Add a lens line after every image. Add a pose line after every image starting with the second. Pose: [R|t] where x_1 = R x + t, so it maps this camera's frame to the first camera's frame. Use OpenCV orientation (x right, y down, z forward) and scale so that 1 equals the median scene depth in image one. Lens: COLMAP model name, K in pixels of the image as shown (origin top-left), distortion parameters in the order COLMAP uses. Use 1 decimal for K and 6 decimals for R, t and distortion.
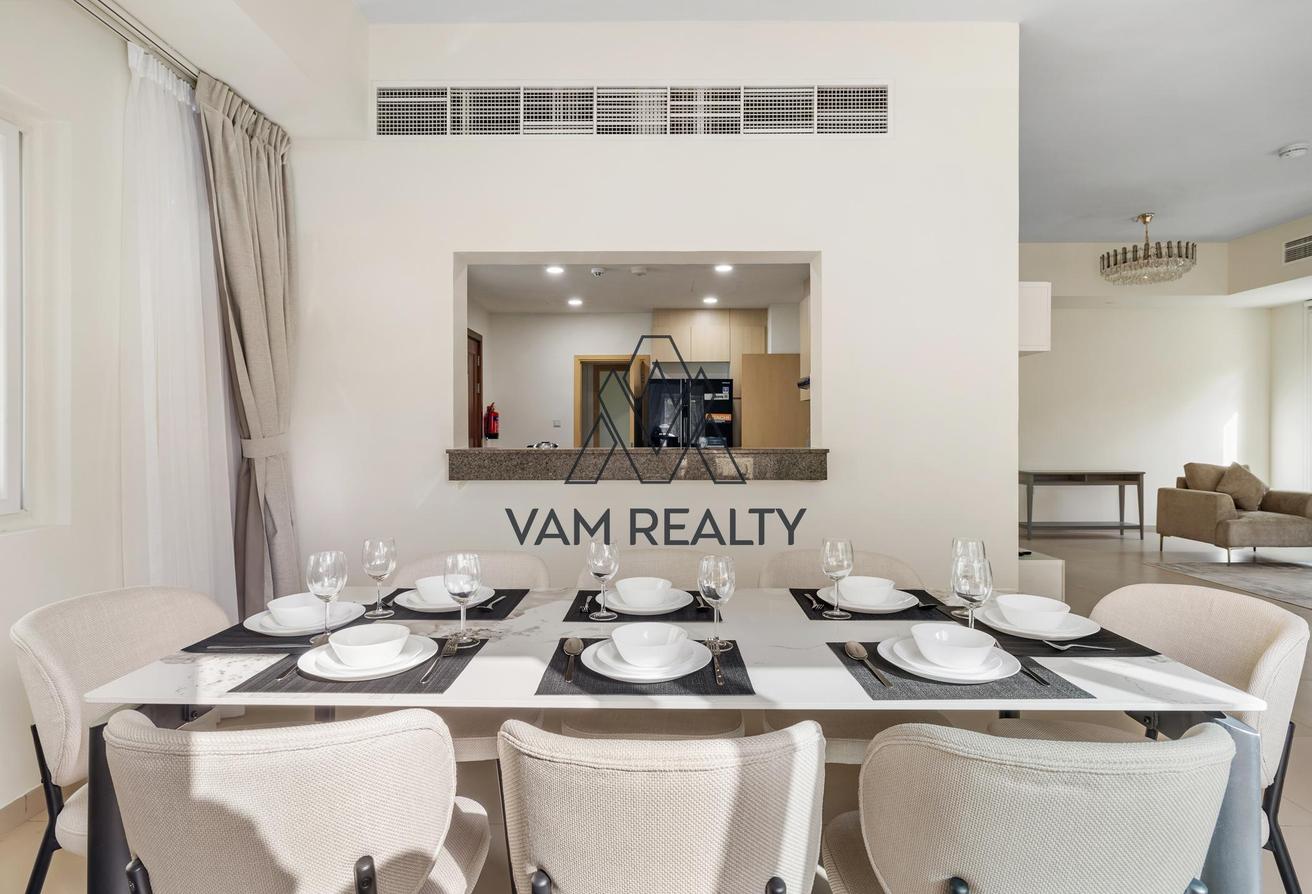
lens RADIAL K [[661.1, 0, 654.0], [0, 661.1, 439.5], [0, 0, 1]] dist [-0.001468, 0.000625]
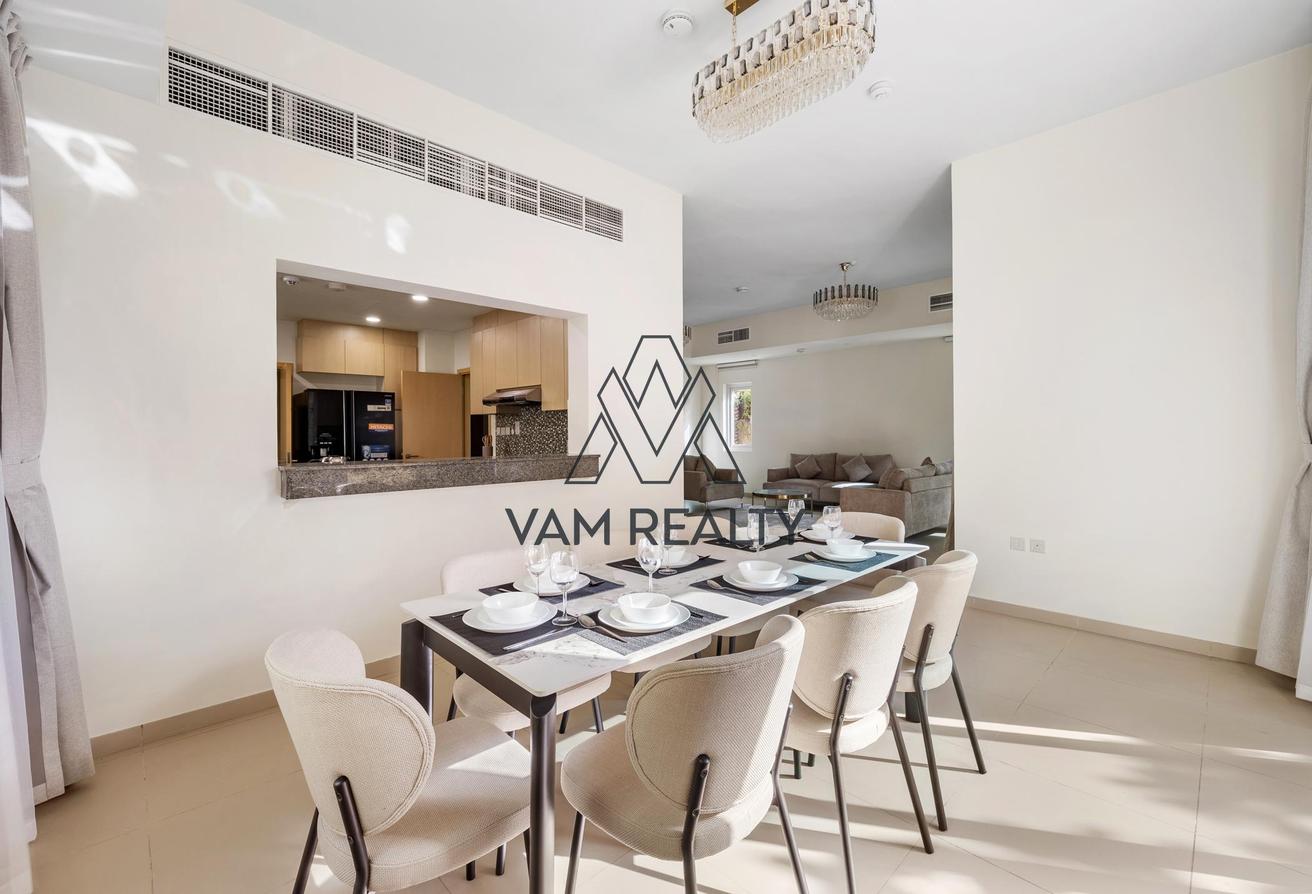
lens RADIAL K [[553.6, 0, 652.7], [0, 553.6, 438.5], [0, 0, 1]] dist [-0.000026, 0.000323]
pose [[0.715183, -0.011010, 0.698851, -0.473029], [0.013784, 0.999904, 0.001647, -0.020863], [-0.698802, 0.008455, 0.715265, 0.060161]]
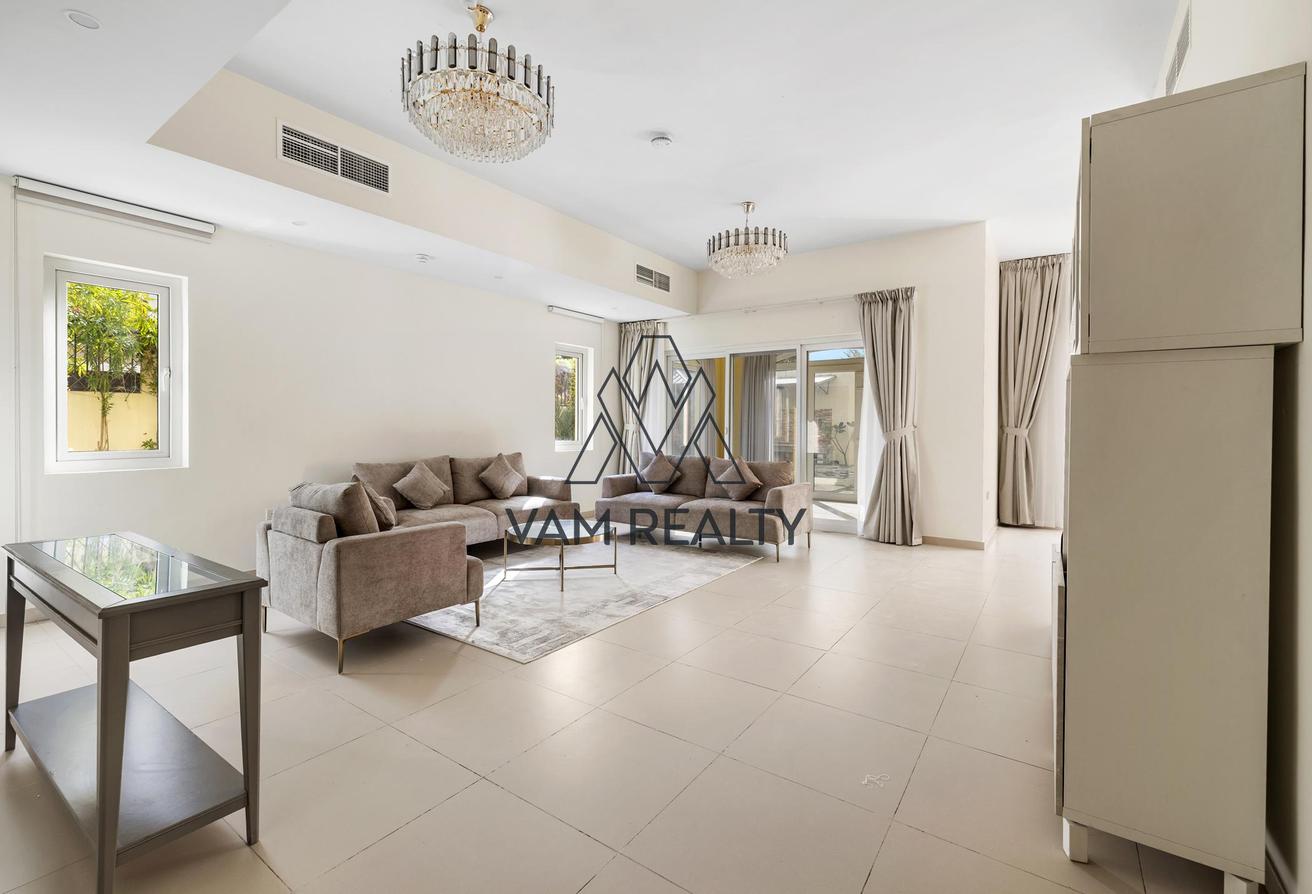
lens RADIAL K [[553.6, 0, 652.7], [0, 553.6, 438.5], [0, 0, 1]] dist [-0.000026, 0.000323]
pose [[-0.810346, -0.012677, 0.585815, 0.682622], [0.003723, 0.999634, 0.026782, -0.023481], [-0.585940, 0.023884, -0.810002, 2.328215]]
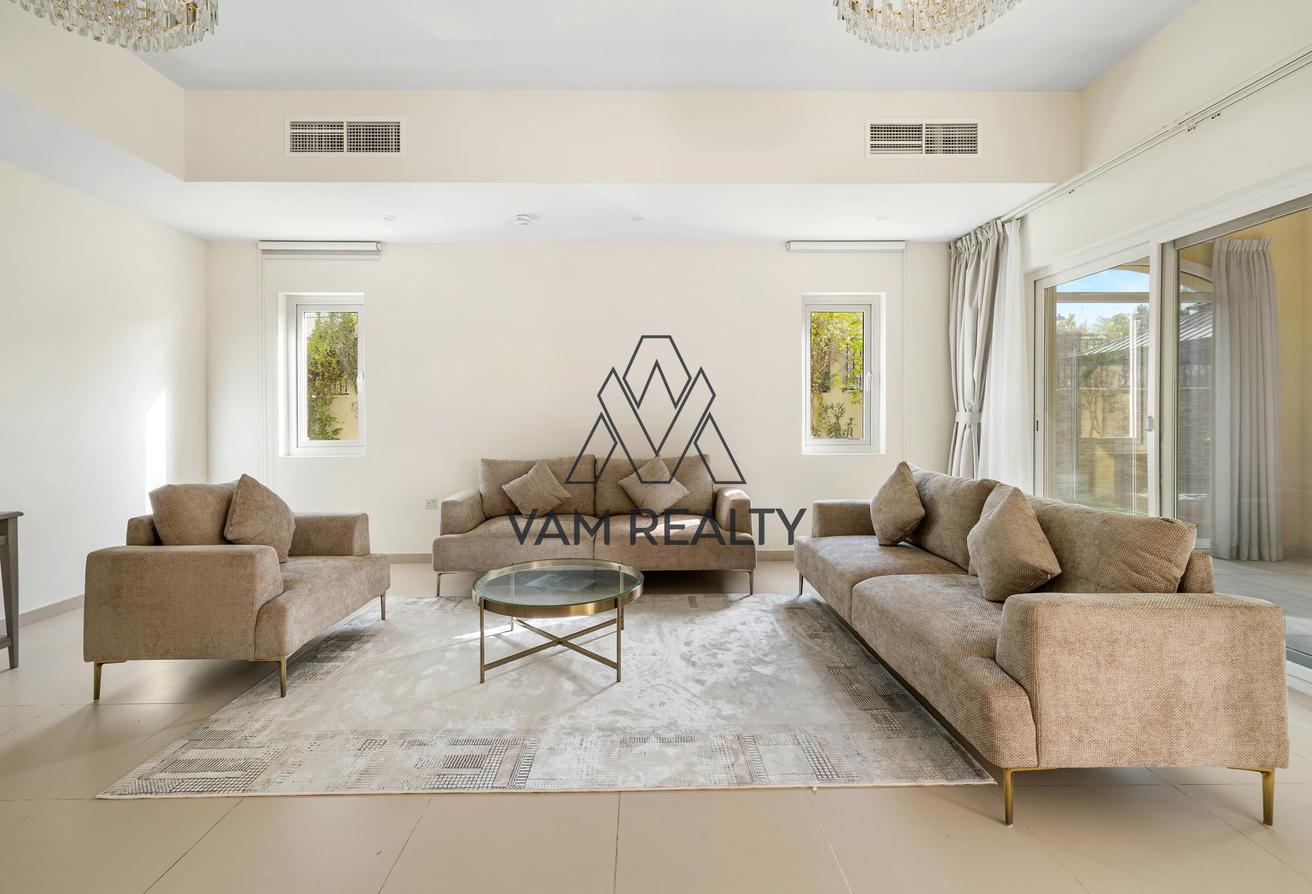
lens RADIAL K [[557.1, 0, 652.9], [0, 557.1, 424.3], [0, 0, 1]] dist [0.011934, 0.000268]
pose [[-0.018607, -0.007654, 0.999798, 0.781587], [0.015358, 0.999851, 0.007940, -0.013622], [-0.999709, 0.015503, -0.018487, 1.268581]]
